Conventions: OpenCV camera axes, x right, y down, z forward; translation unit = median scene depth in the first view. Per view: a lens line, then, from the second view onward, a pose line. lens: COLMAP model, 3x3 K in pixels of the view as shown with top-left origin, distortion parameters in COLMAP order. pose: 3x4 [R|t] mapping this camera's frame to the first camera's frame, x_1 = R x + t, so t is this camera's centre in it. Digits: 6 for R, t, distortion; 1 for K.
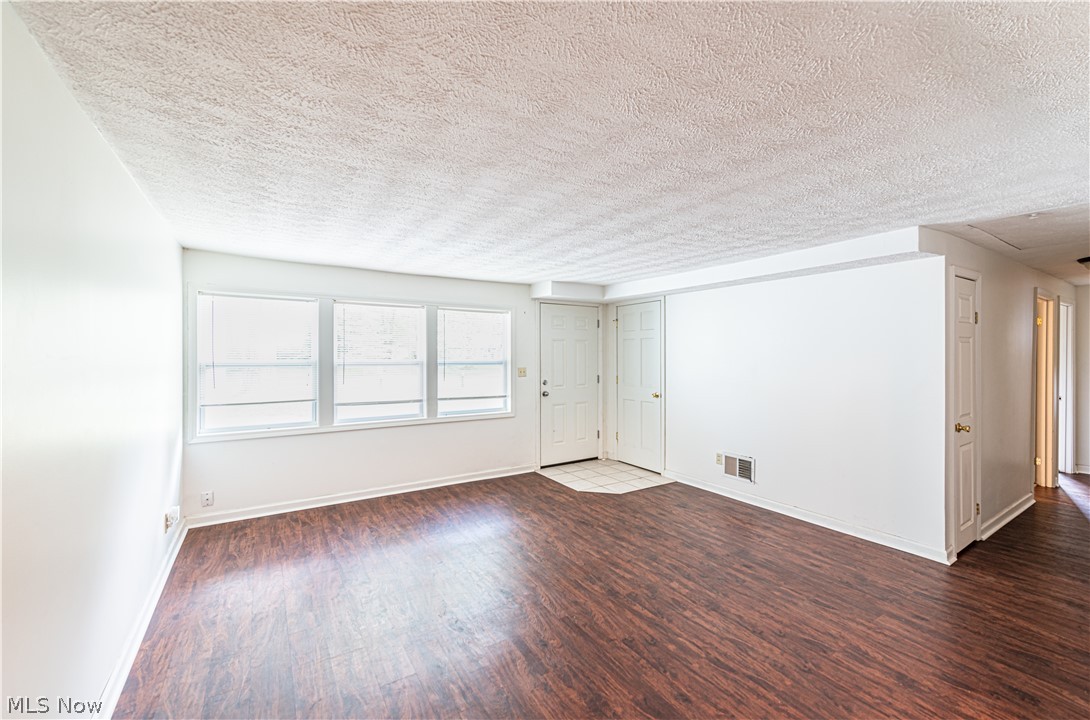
lens RADIAL K [[447.3, 0, 565.5], [0, 447.3, 356.9], [0, 0, 1]] dist [-0.001370, -0.000510]
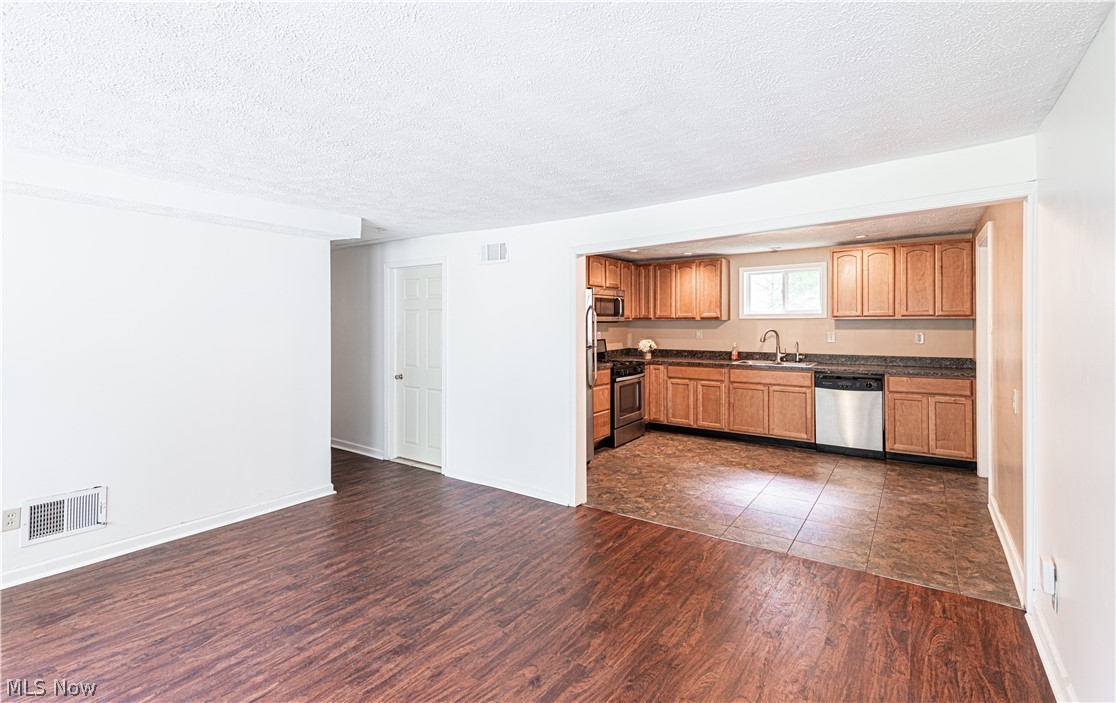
lens RADIAL K [[524.9, 0, 536.1], [0, 524.9, 324.7], [0, 0, 1]] dist [0.008766, -0.001067]
pose [[-0.345361, -0.001187, 0.938469, -0.727759], [0.002153, 0.999996, 0.002057, -0.000357], [-0.938467, 0.002731, -0.345357, 1.028253]]
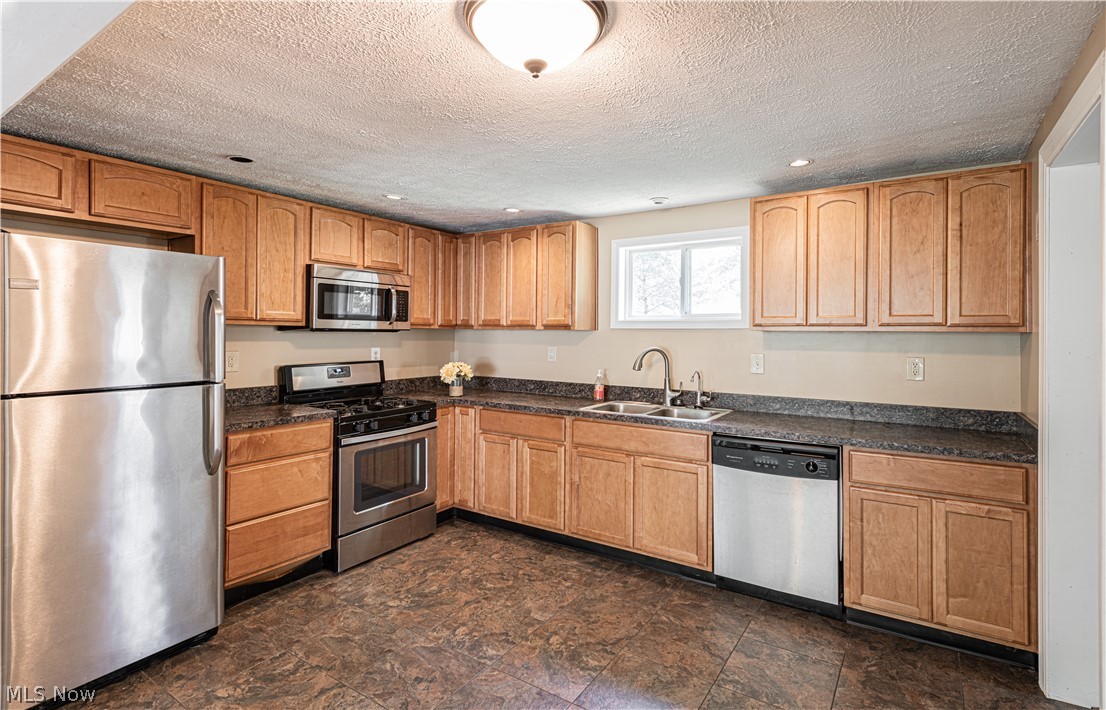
lens RADIAL K [[557.0, 0, 536.5], [0, 557.0, 331.2], [0, 0, 1]] dist [0.008949, -0.003419]
pose [[-0.368976, 0.002878, 0.929435, -0.121310], [-0.012359, 0.999892, -0.008002, 0.001183], [-0.929357, -0.014439, -0.368900, 0.104527]]
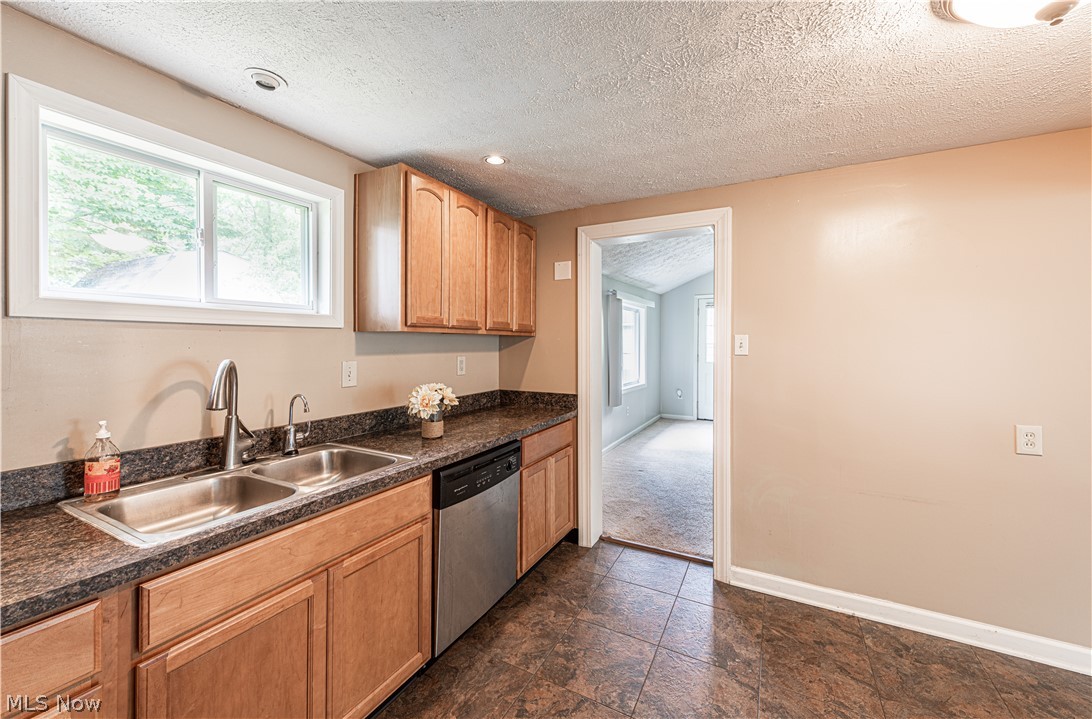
lens RADIAL K [[425.8, 0, 571.9], [0, 425.8, 342.1], [0, 0, 1]] dist [0.005822, -0.000409]
pose [[-0.862465, -0.004063, -0.506101, 0.852775], [-0.003724, 0.999992, -0.001681, 0.003365], [0.506104, 0.000435, -0.862473, 0.015323]]
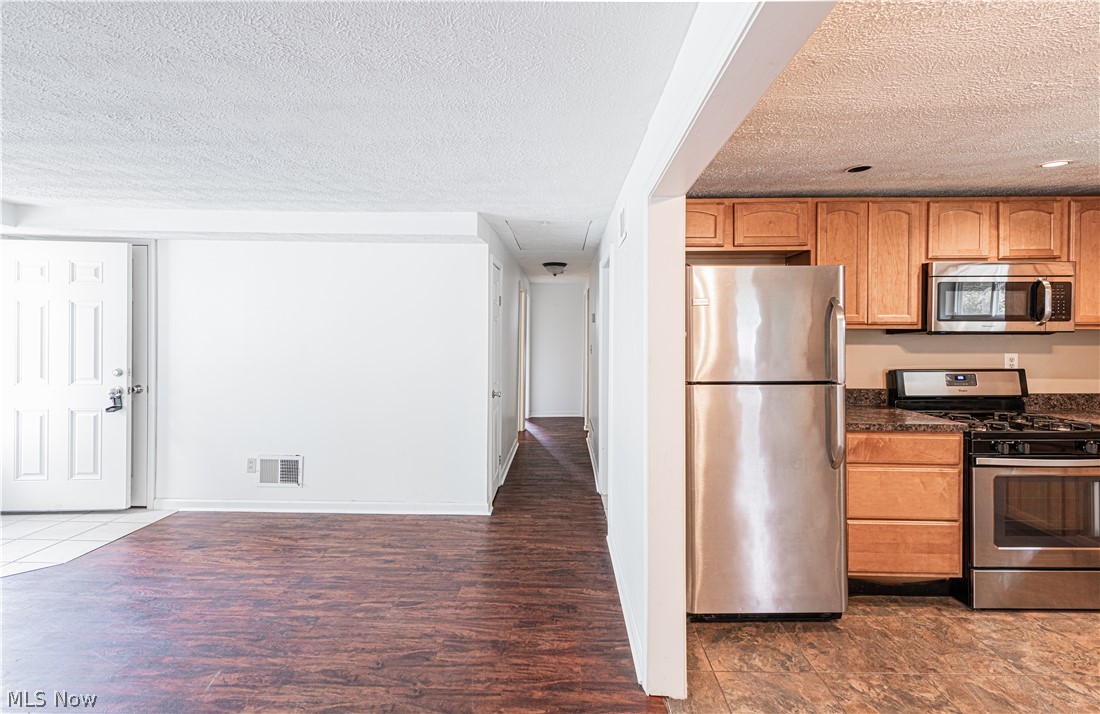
lens RADIAL K [[473.1, 0, 554.9], [0, 473.1, 336.6], [0, 0, 1]] dist [0.012476, -0.002899]
pose [[0.568538, -0.000285, 0.822657, -0.047576], [-0.006301, 0.999969, 0.004701, 0.001956], [-0.822633, -0.007856, 0.568518, 0.185175]]
